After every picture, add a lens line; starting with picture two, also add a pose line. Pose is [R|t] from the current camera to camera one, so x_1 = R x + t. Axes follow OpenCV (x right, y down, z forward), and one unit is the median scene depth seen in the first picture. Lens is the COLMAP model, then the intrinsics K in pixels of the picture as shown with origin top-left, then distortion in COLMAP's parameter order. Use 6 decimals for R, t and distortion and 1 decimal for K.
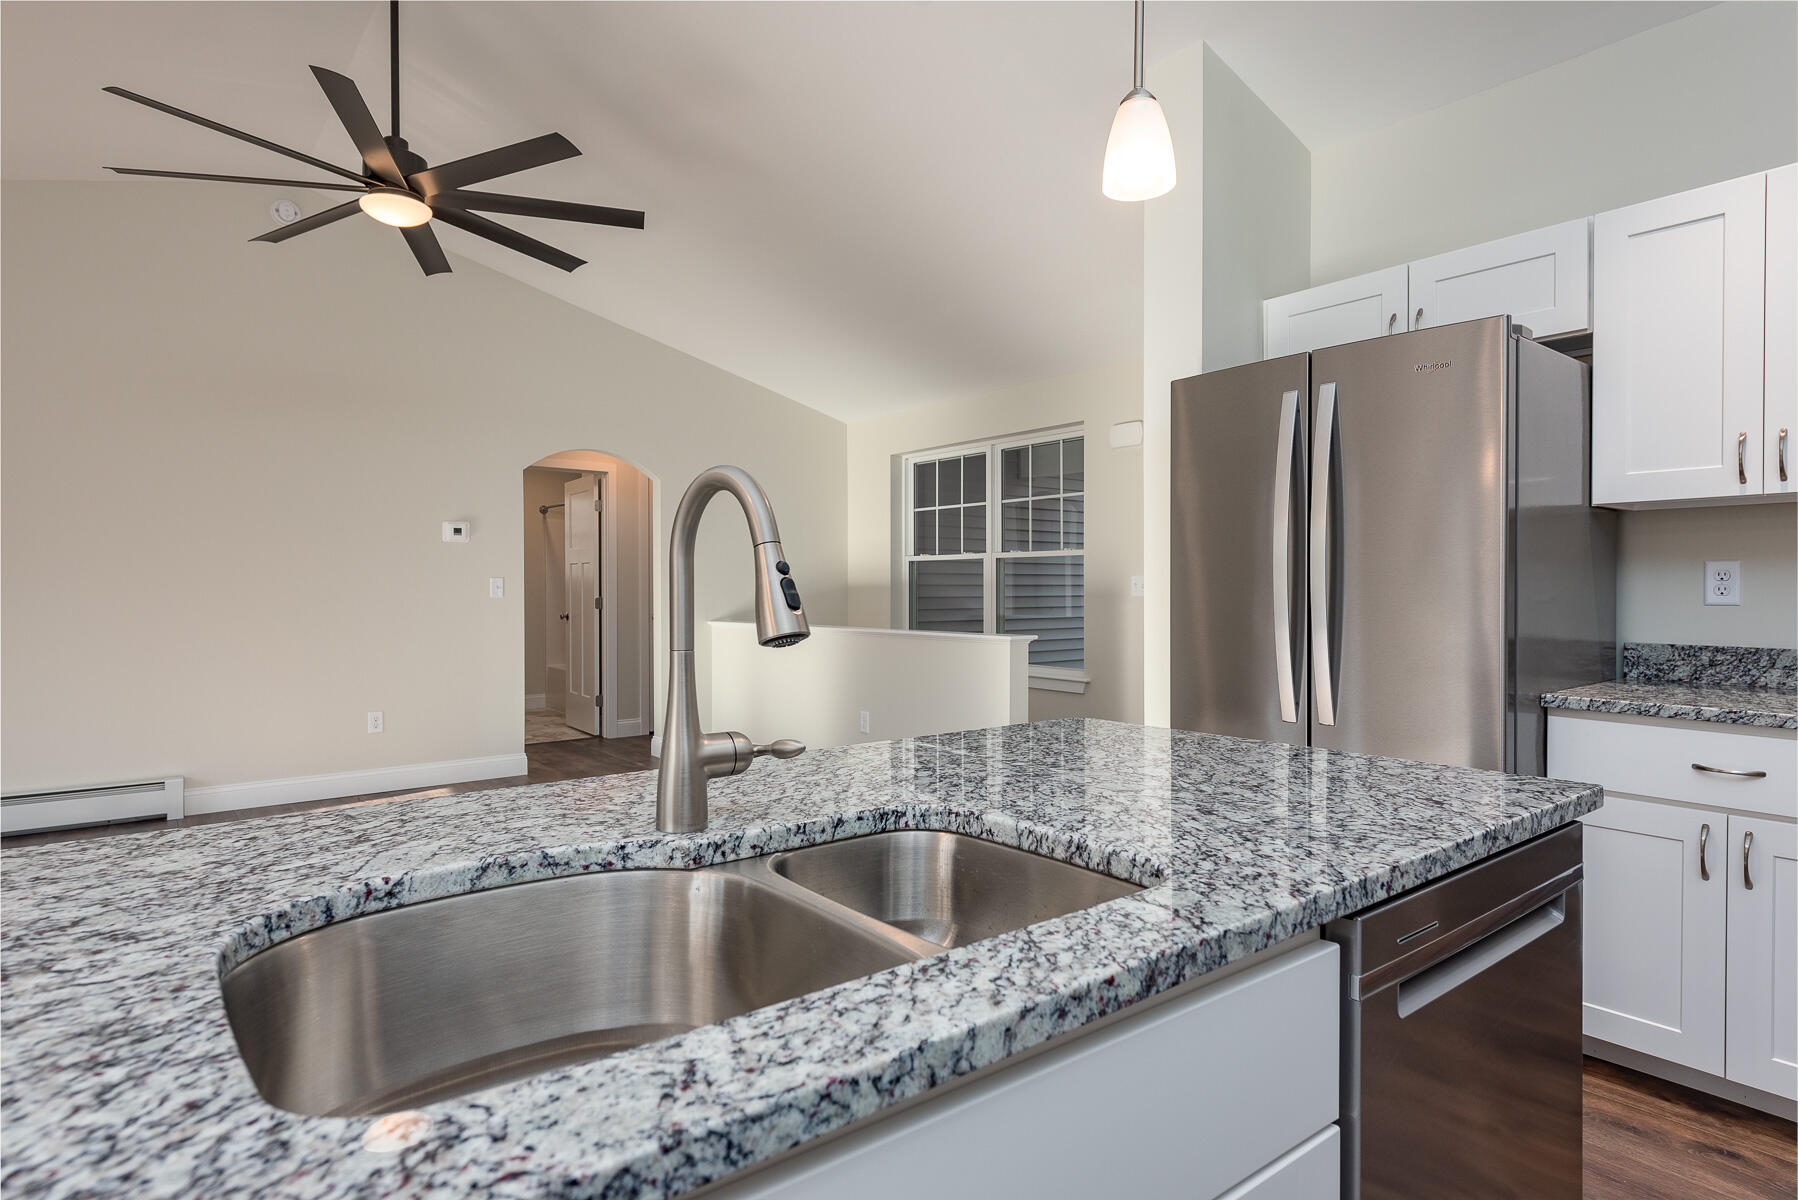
lens RADIAL K [[970.5, 0, 887.9], [0, 970.5, 595.9], [0, 0, 1]] dist [0.011322, -0.006161]
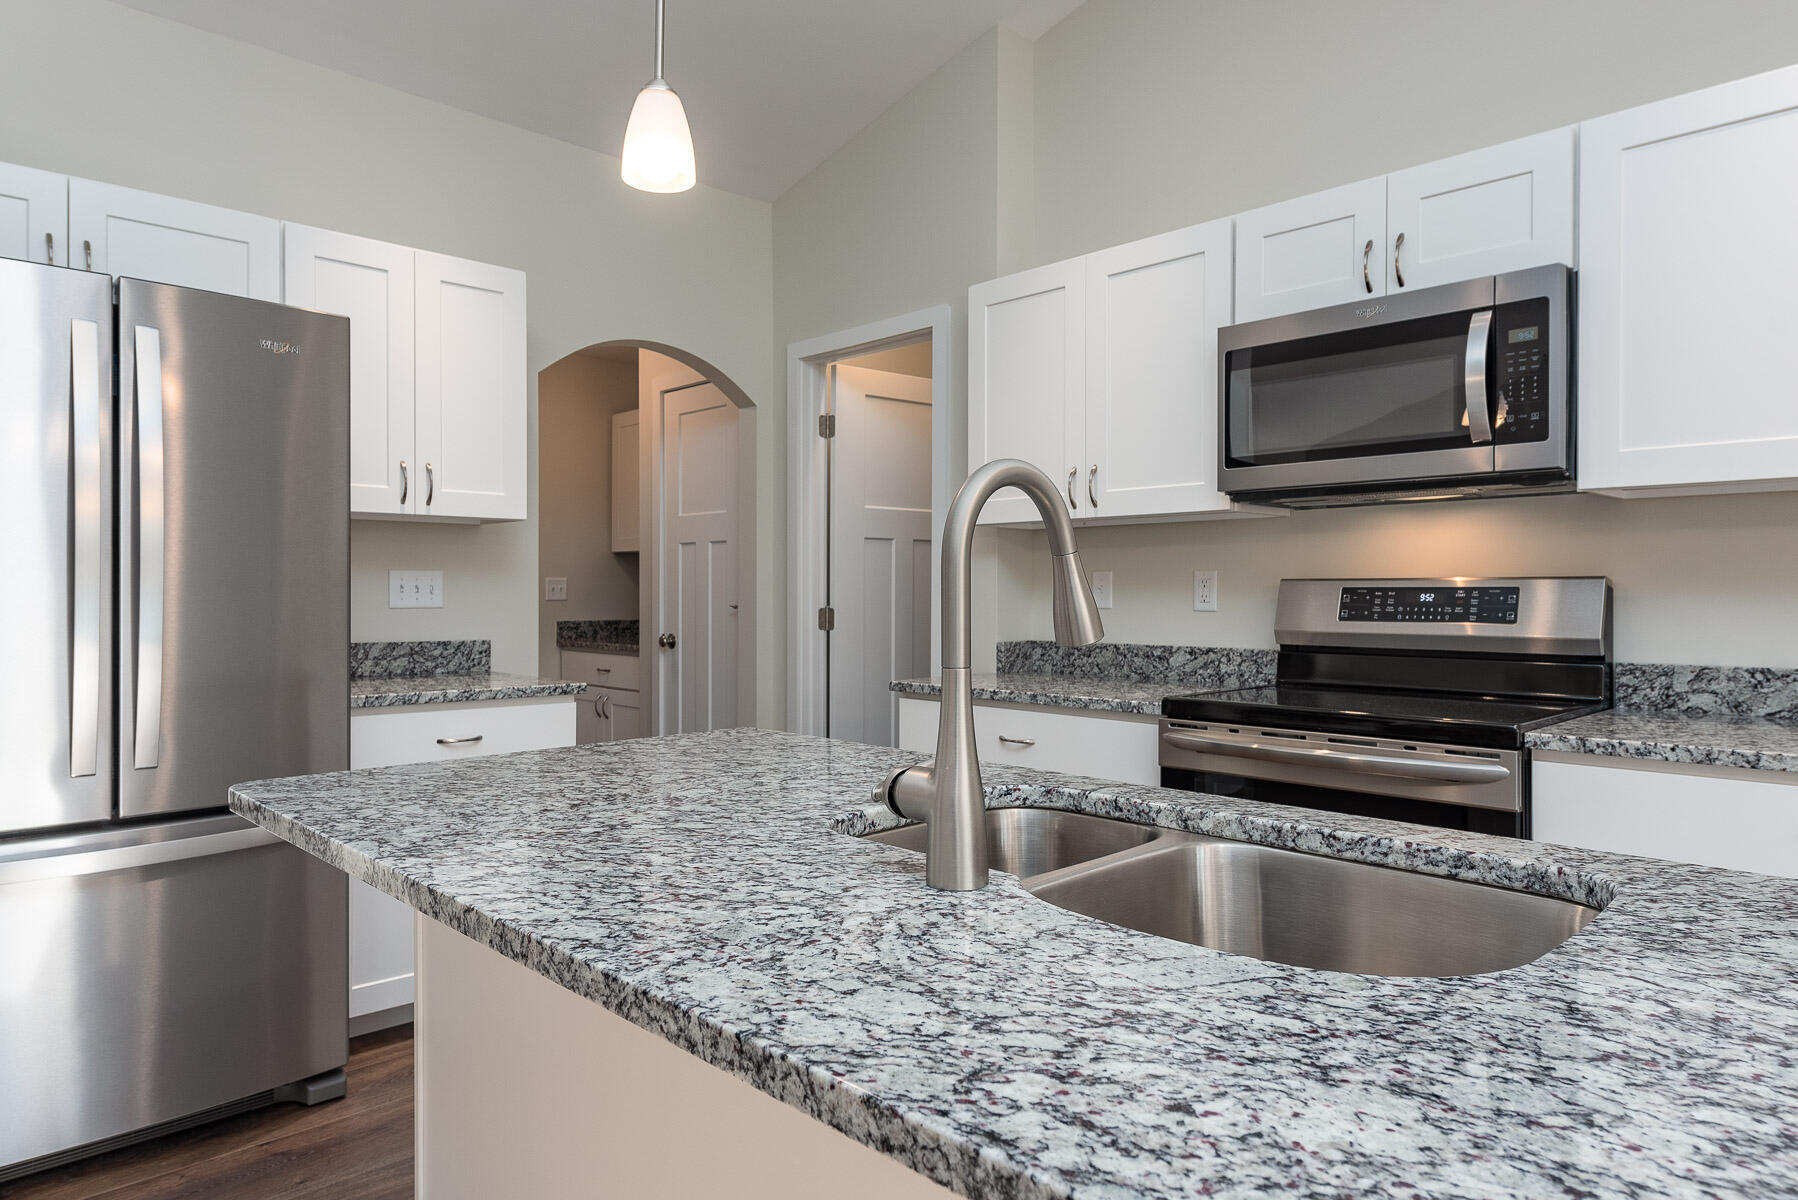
lens RADIAL K [[1113.8, 0, 884.3], [0, 1113.8, 598.8], [0, 0, 1]] dist [0.007206, -0.001615]
pose [[-0.102906, -0.006425, 0.994670, -0.491507], [0.005696, 0.999959, 0.007049, -0.004790], [-0.994675, 0.006391, -0.102865, 0.495617]]
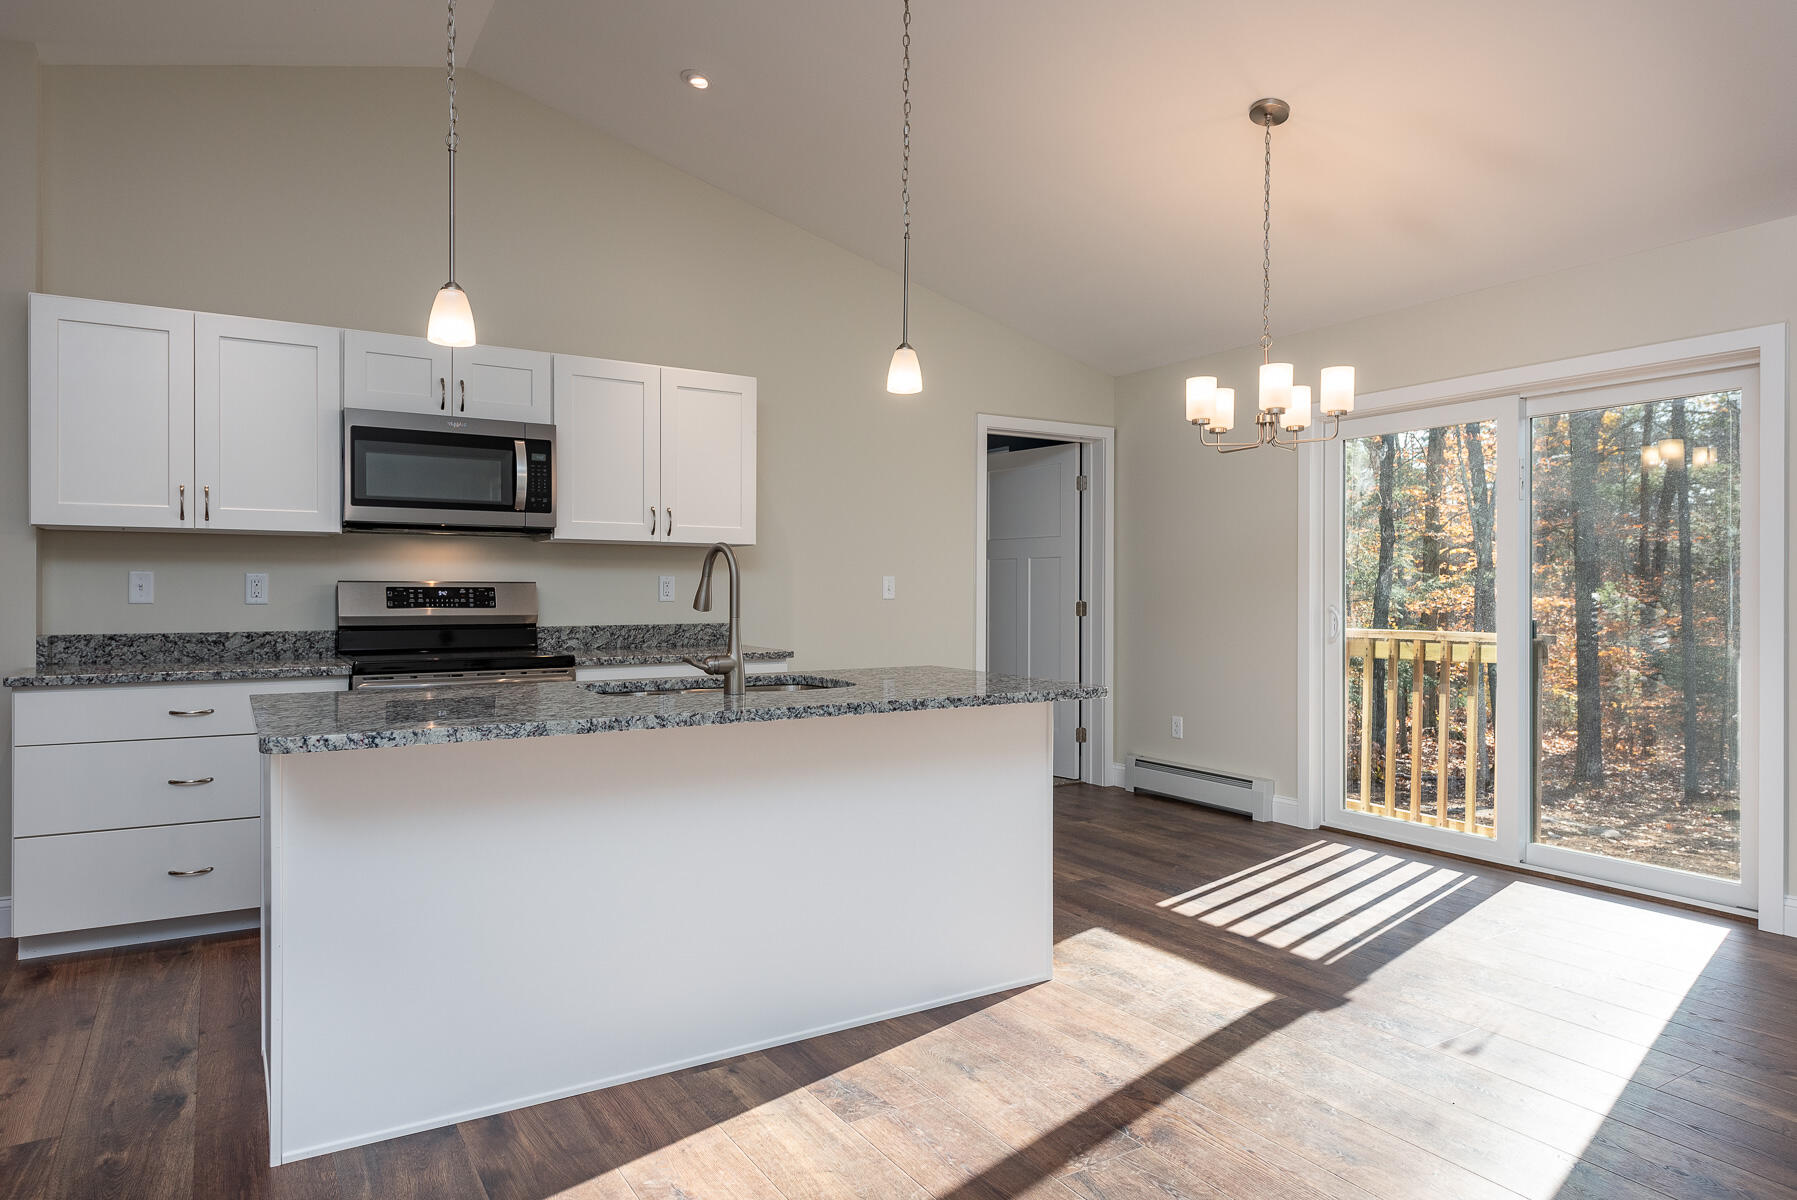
lens RADIAL K [[1065.3, 0, 895.5], [0, 1065.3, 591.0], [0, 0, 1]] dist [0.015530, -0.006694]
pose [[-0.995234, -0.002306, 0.097492, -0.360903], [-0.001795, 0.999984, 0.005328, -0.009486], [-0.097502, 0.005128, -0.995222, 1.508173]]
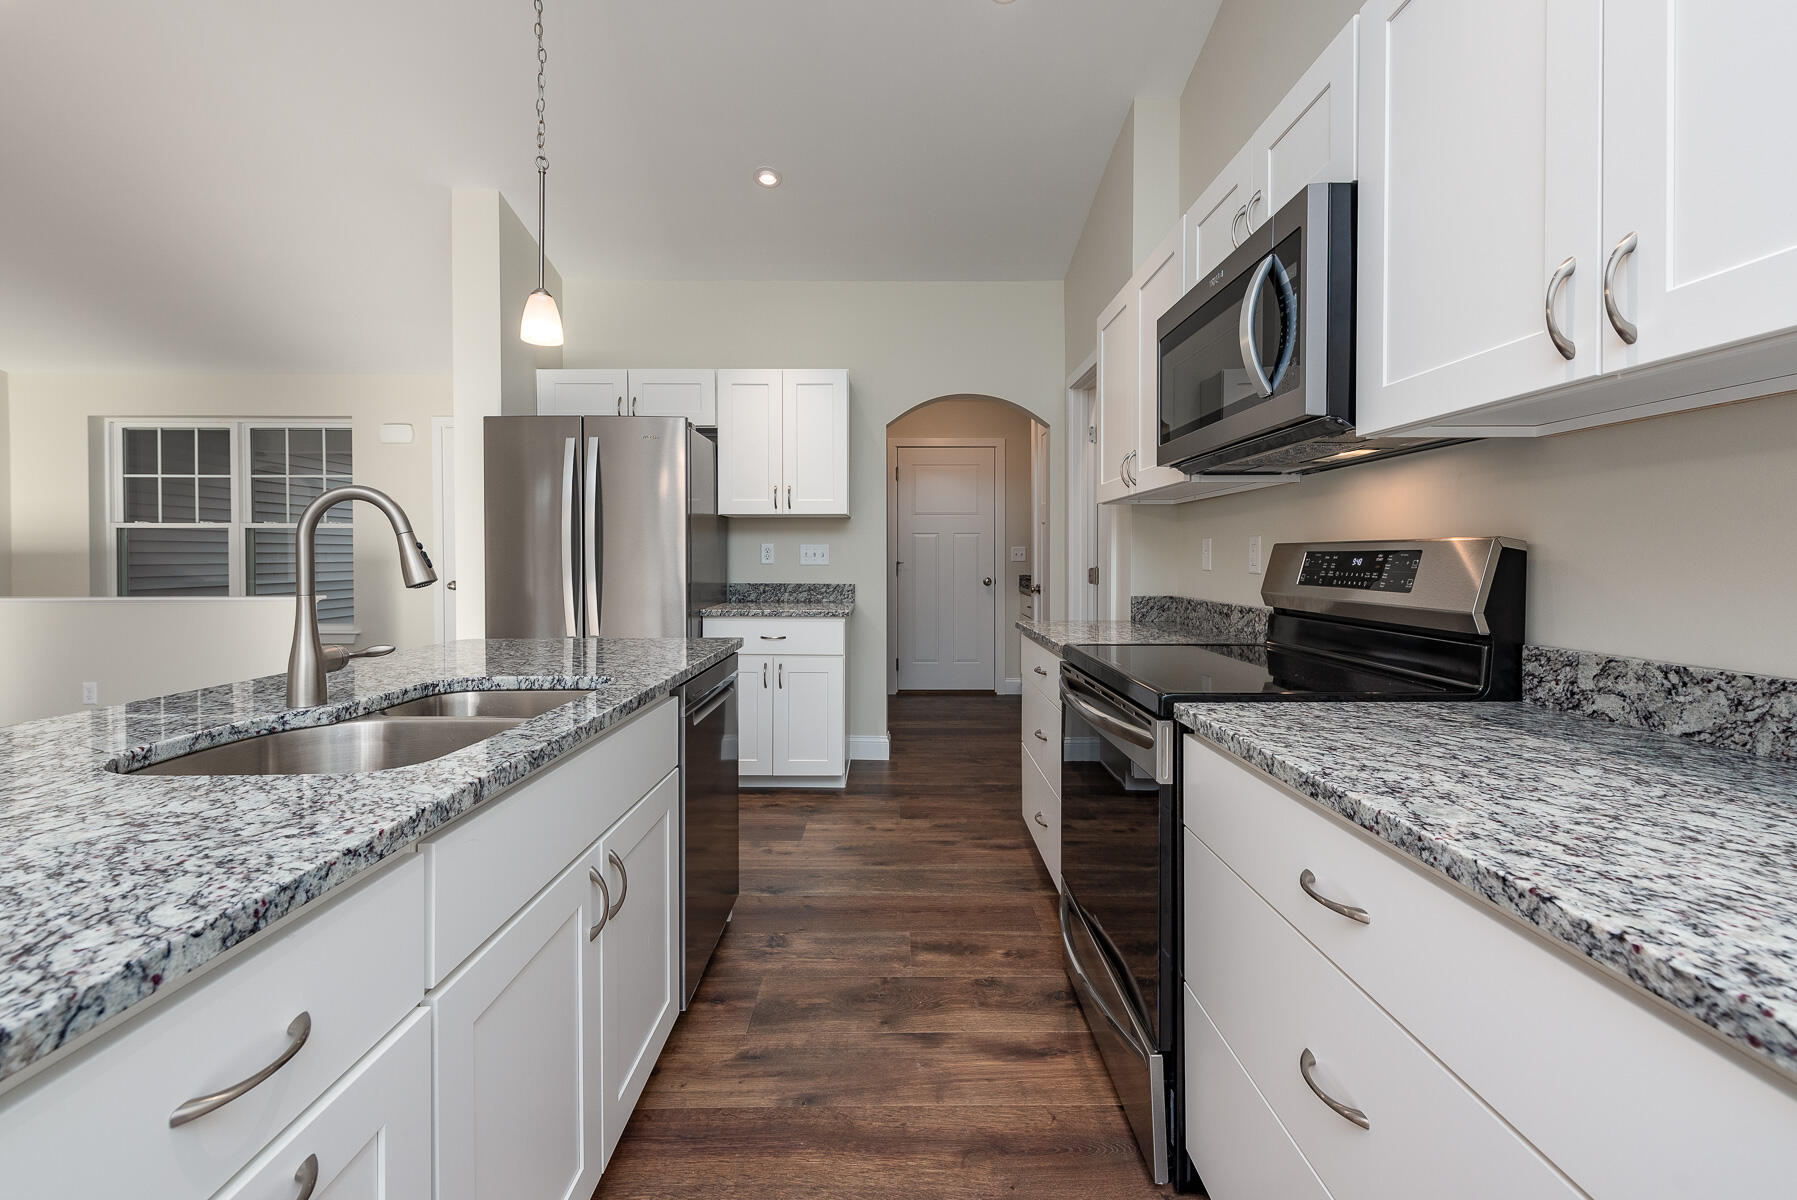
lens RADIAL K [[744.6, 0, 901.6], [0, 744.6, 565.0], [0, 0, 1]] dist [0.013453, -0.002167]
pose [[0.614508, -0.009406, 0.788855, -0.252943], [0.005380, 0.999956, 0.007732, 0.000379], [-0.788892, -0.000507, 0.614531, -0.235802]]
